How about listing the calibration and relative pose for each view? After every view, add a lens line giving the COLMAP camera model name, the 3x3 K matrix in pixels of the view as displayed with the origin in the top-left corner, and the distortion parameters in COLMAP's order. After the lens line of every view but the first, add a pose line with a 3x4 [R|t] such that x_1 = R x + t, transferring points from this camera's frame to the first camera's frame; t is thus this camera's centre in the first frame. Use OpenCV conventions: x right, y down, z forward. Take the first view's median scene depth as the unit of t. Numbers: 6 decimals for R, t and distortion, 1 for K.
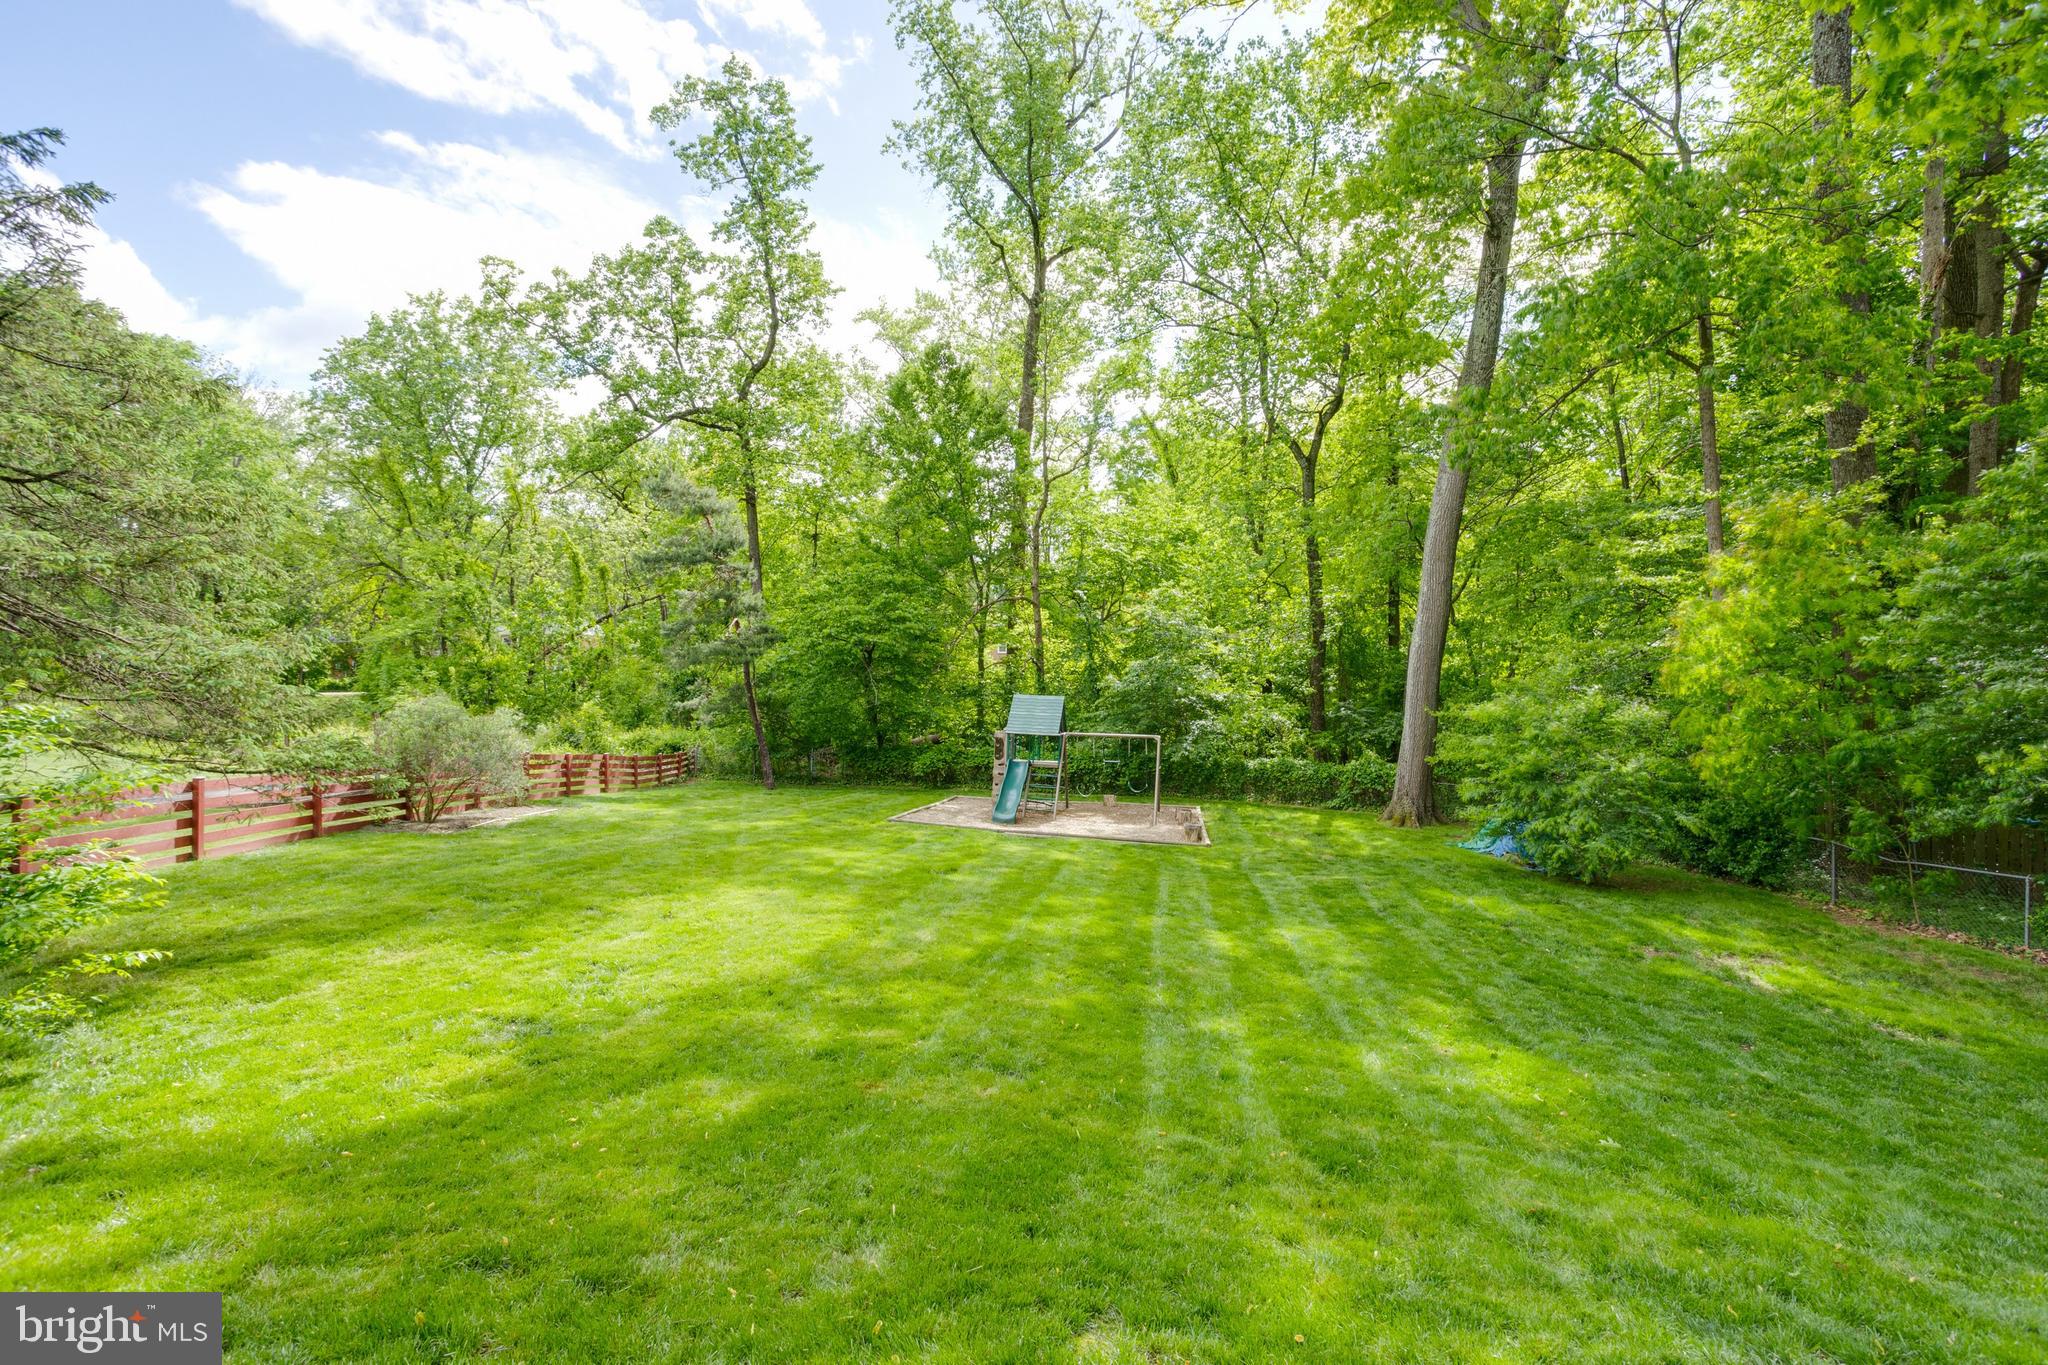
lens RADIAL K [[953.1, 0, 1015.3], [0, 953.1, 673.9], [0, 0, 1]] dist [-0.043947, 0.033237]
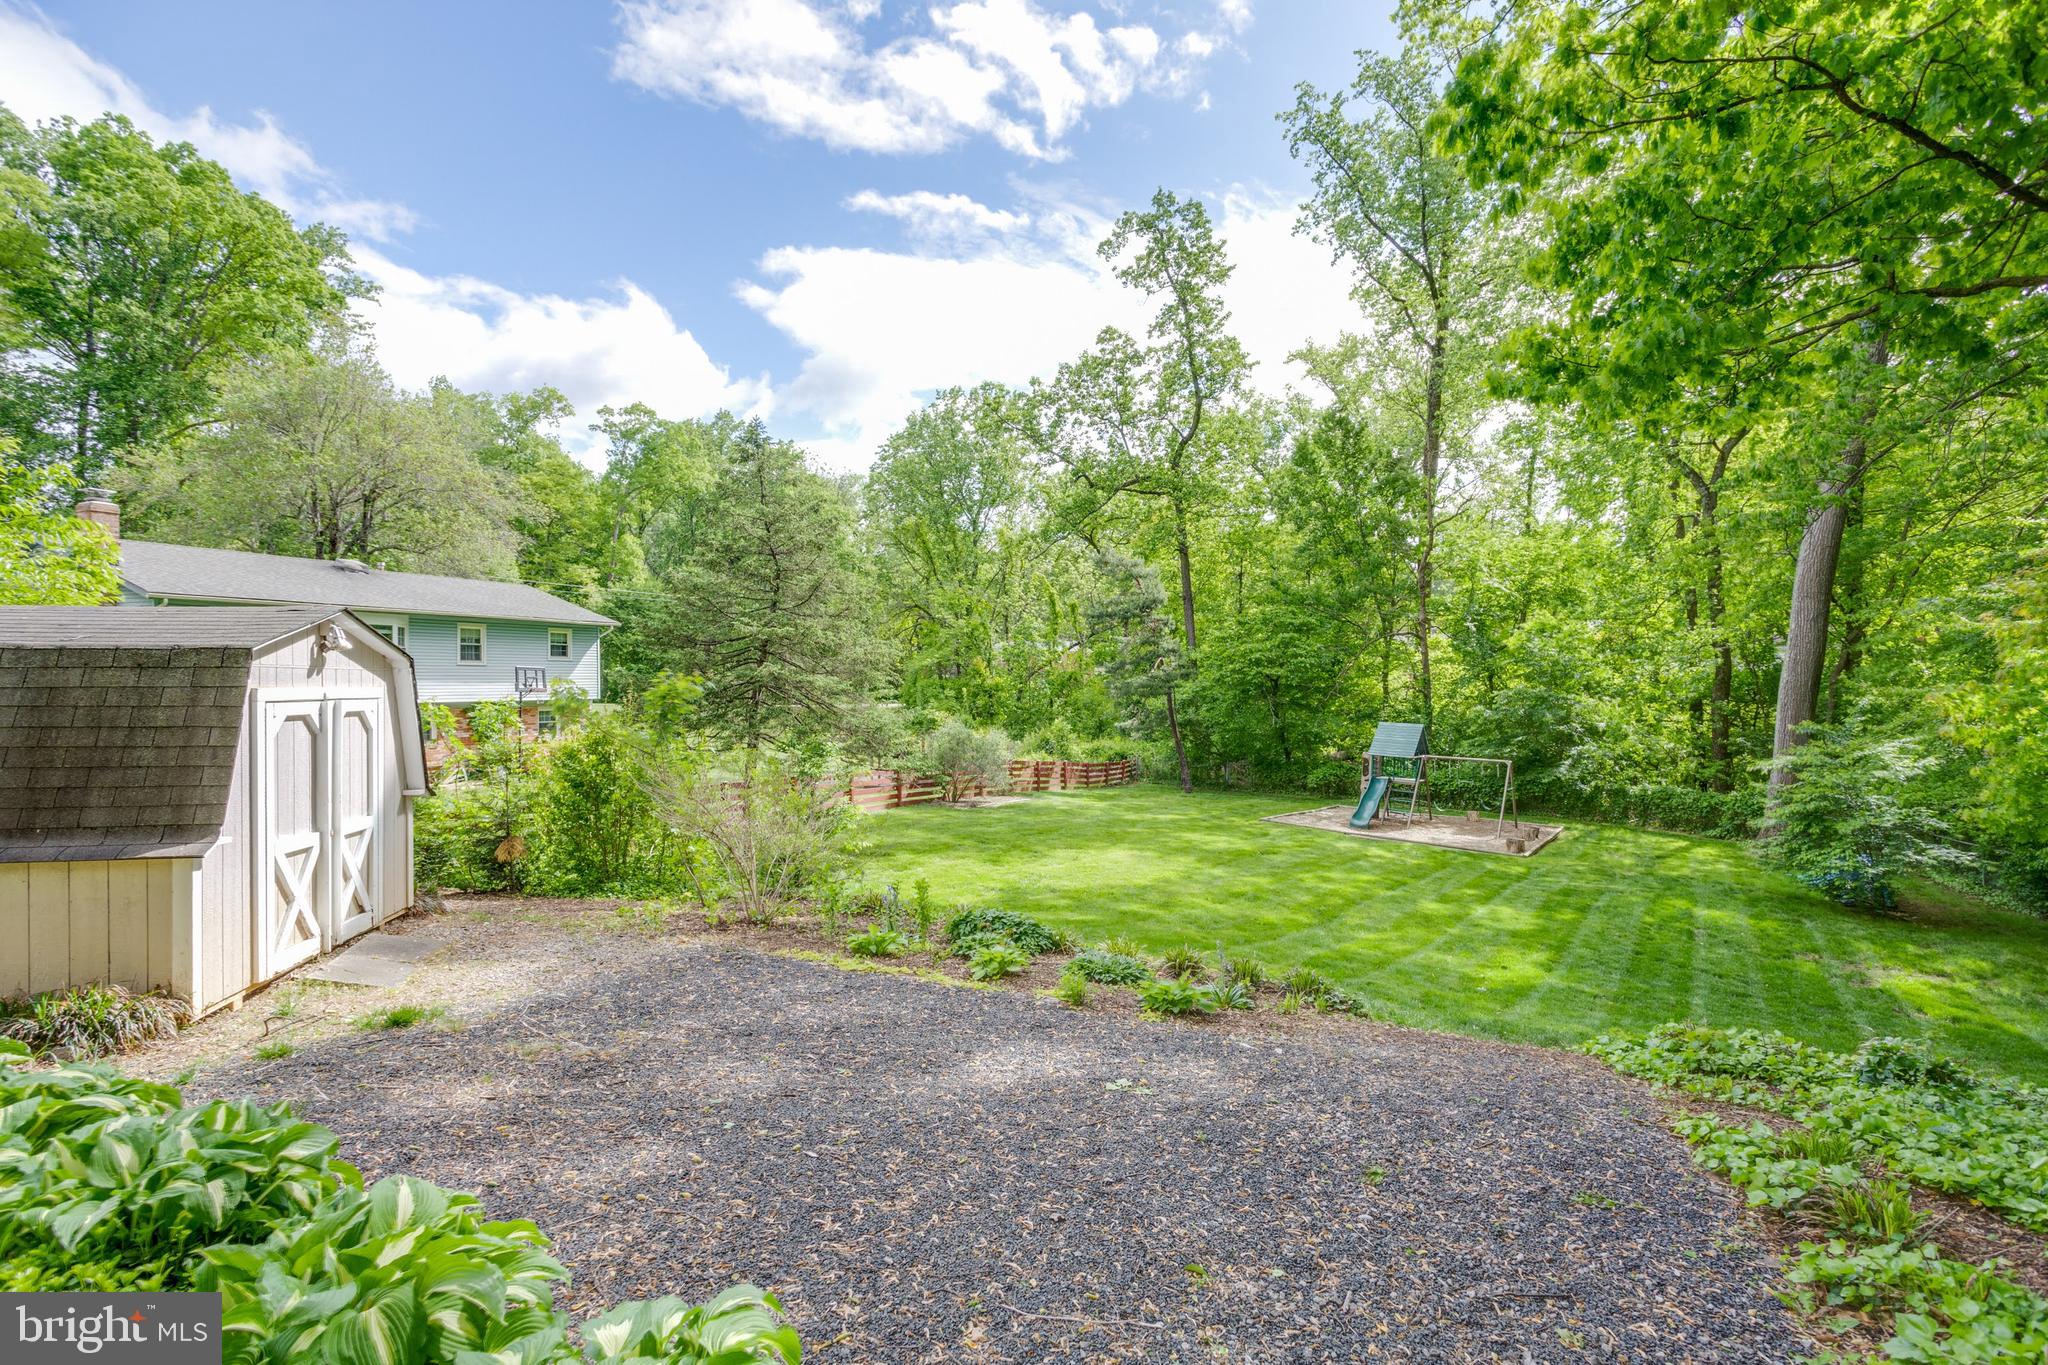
lens RADIAL K [[953.1, 0, 1015.3], [0, 953.1, 673.9], [0, 0, 1]] dist [-0.043947, 0.033237]
pose [[0.885180, -0.009725, -0.465147, 0.095606], [0.006207, 0.999939, -0.009095, -0.019444], [0.465208, 0.005164, 0.885187, -0.165104]]
